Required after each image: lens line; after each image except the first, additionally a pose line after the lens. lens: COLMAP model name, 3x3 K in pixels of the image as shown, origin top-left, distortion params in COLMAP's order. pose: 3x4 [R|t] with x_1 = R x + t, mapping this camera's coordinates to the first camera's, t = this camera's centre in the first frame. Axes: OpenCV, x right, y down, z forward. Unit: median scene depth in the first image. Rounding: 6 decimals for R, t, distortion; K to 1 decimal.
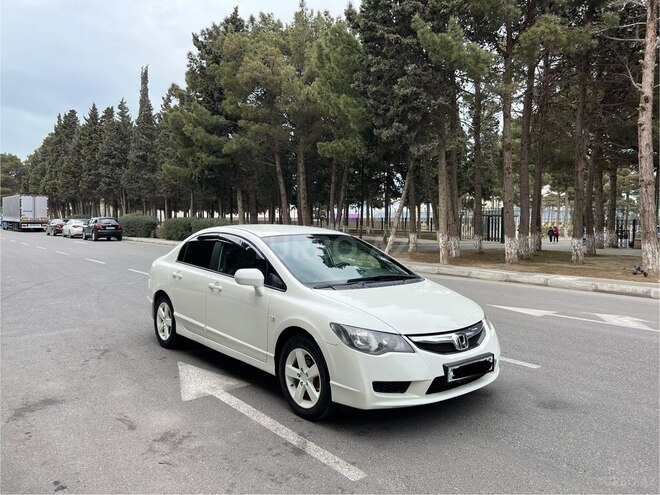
lens RADIAL K [[498.3, 0, 328.8], [0, 498.3, 242.1], [0, 0, 1]] dist [0.047116, -0.047857]
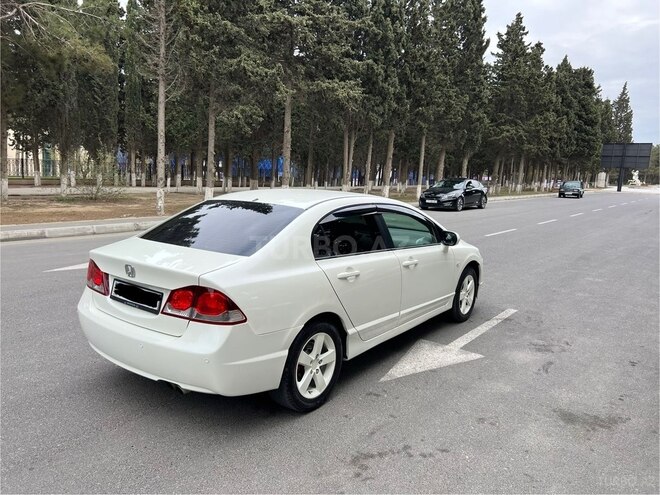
lens RADIAL K [[498.3, 0, 323.6], [0, 498.3, 245.7], [0, 0, 1]] dist [0.047116, -0.047857]
pose [[-0.231681, -0.160059, 0.959534, -1.047545], [0.007383, 0.986053, 0.166266, -0.091783], [-0.972764, 0.045605, -0.227268, 1.354322]]
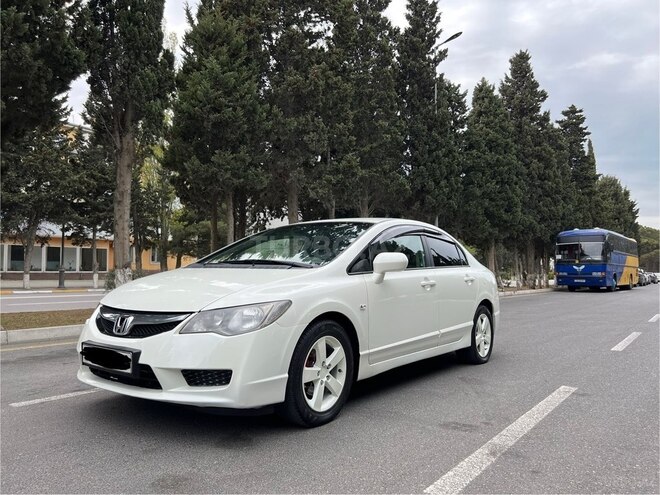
lens RADIAL K [[498.3, 0, 333.1], [0, 498.3, 245.5], [0, 0, 1]] dist [0.047116, -0.047857]
pose [[0.246985, -0.054097, -0.967508, 0.840497], [-0.053570, 0.996151, -0.069374, 0.085834], [0.967537, 0.068964, 0.243137, 0.849487]]
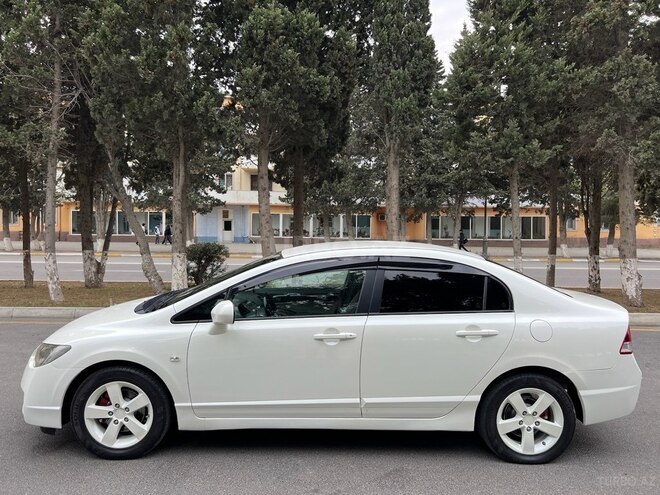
lens RADIAL K [[498.3, 0, 324.6], [0, 498.3, 244.8], [0, 0, 1]] dist [0.047116, -0.047857]
pose [[-0.623689, 0.014295, -0.781542, 0.582595], [-0.050173, 0.997039, 0.058275, -0.080982], [0.780061, 0.075557, -0.621125, 1.624232]]
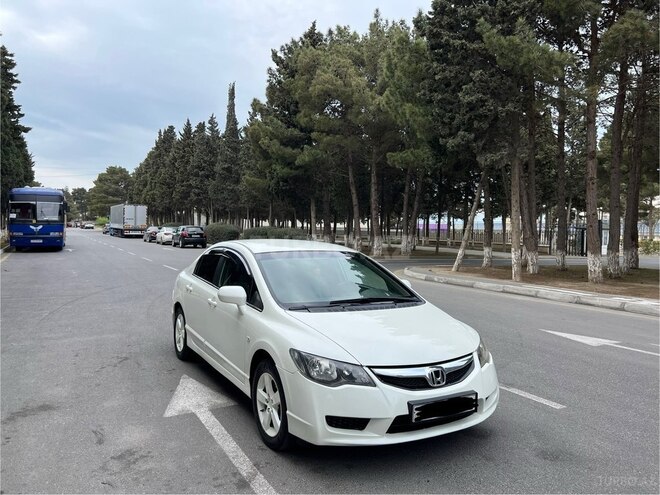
lens RADIAL K [[498.3, 0, 328.1], [0, 498.3, 242.9], [0, 0, 1]] dist [0.047116, -0.047857]
pose [[0.984479, 0.018056, -0.174573, 0.171430], [-0.021150, 0.999650, -0.015876, -0.017762], [0.174225, 0.019322, 0.984516, 0.057394]]
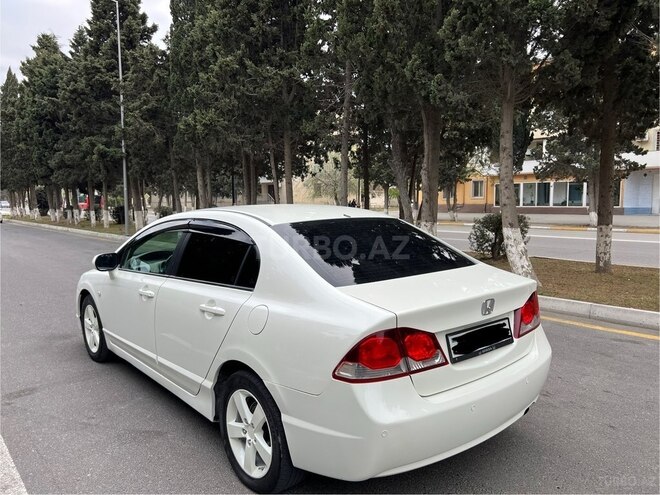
lens RADIAL K [[498.3, 0, 332.3], [0, 498.3, 248.9], [0, 0, 1]] dist [0.047116, -0.047857]
pose [[-0.999640, 0.006107, -0.026126, -0.204279], [0.002311, 0.989729, 0.142939, -0.083240], [0.026731, 0.142827, -0.989387, 1.935645]]
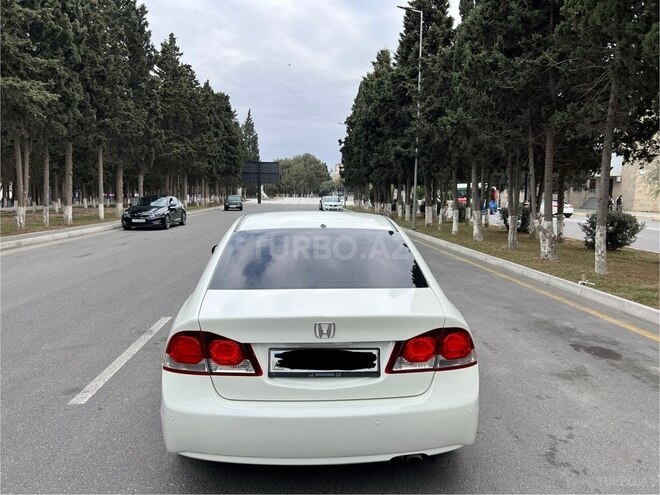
lens RADIAL K [[498.3, 0, 330.8], [0, 498.3, 252.5], [0, 0, 1]] dist [0.047116, -0.047857]
pose [[-0.808854, -0.081661, 0.582312, -0.650298], [0.012596, 0.987676, 0.156004, -0.102002], [-0.587875, 0.133519, -0.797857, 1.820402]]
